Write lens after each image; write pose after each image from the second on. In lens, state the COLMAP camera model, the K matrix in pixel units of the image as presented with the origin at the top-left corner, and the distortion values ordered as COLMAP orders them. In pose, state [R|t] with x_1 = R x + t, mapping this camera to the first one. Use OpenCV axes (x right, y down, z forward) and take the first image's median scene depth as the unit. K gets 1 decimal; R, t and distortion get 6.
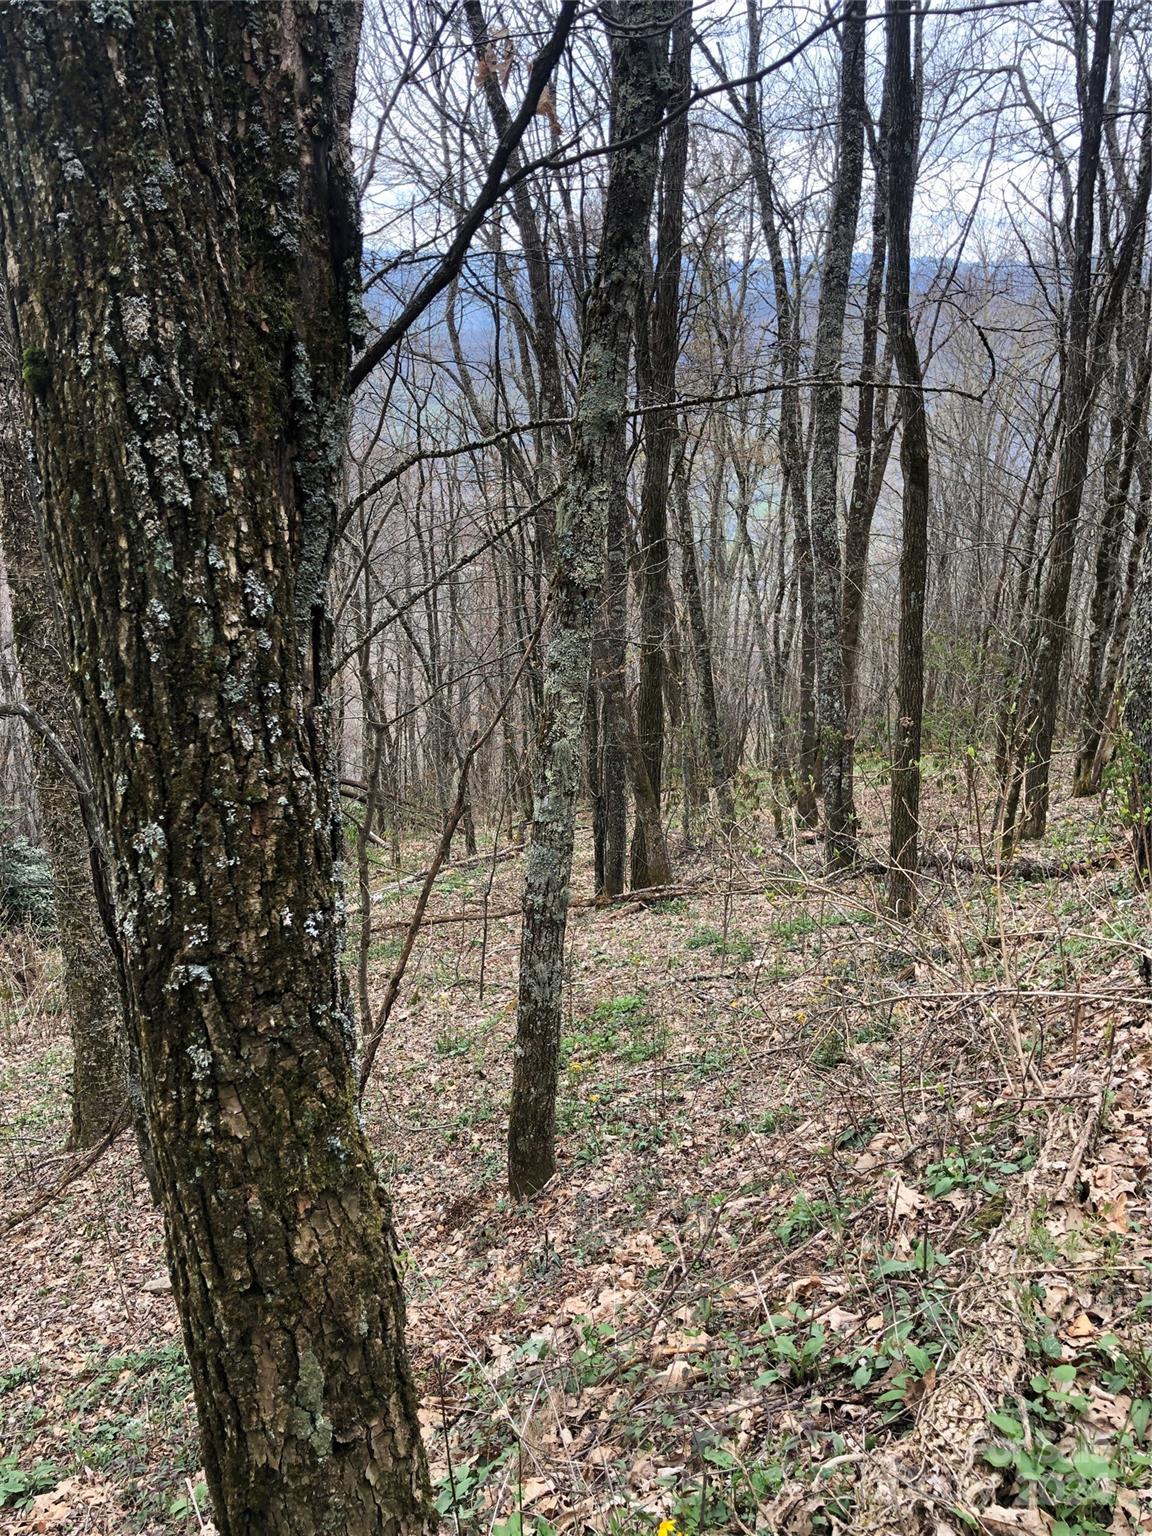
lens RADIAL K [[1363.8, 0, 605.3], [0, 1363.8, 771.2], [0, 0, 1]] dist [-0.003278, -0.019500]
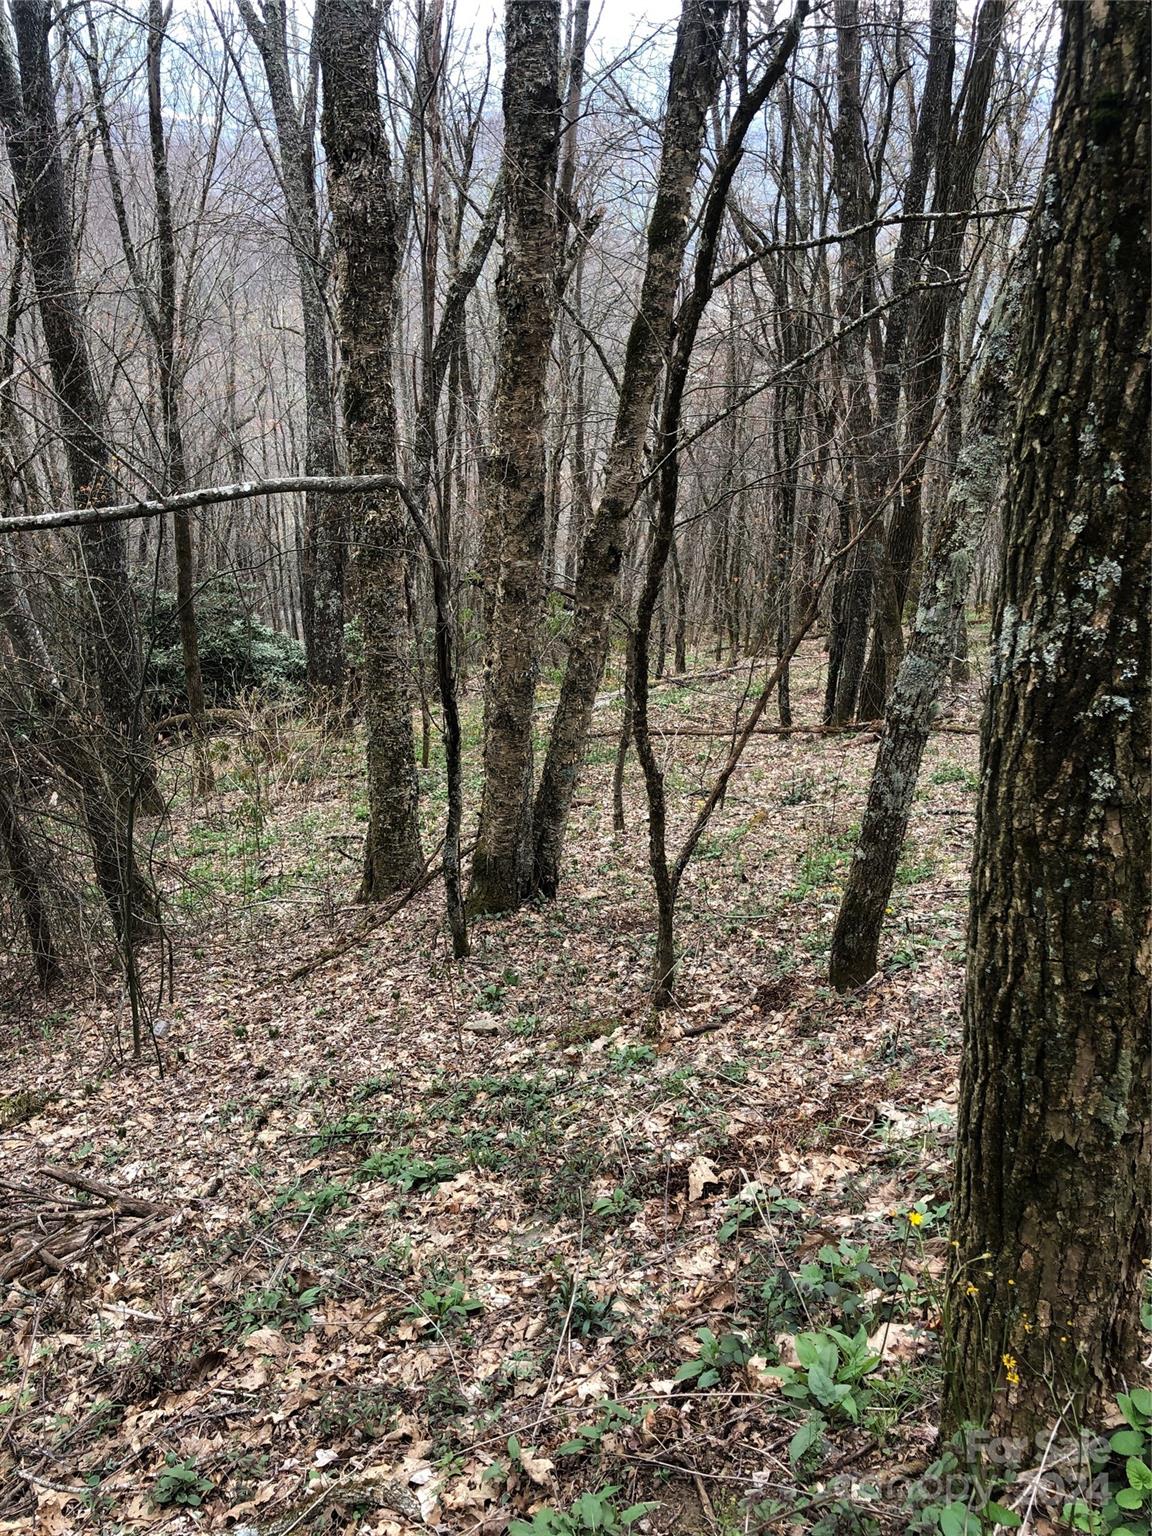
lens RADIAL K [[1338.7, 0, 614.8], [0, 1338.7, 816.5], [0, 0, 1]] dist [0.200621, -0.687435]
pose [[0.982351, 0.110461, -0.150947, -0.095422], [-0.083688, 0.981280, 0.173453, 0.014804], [0.167281, -0.157759, 0.973206, -0.027012]]
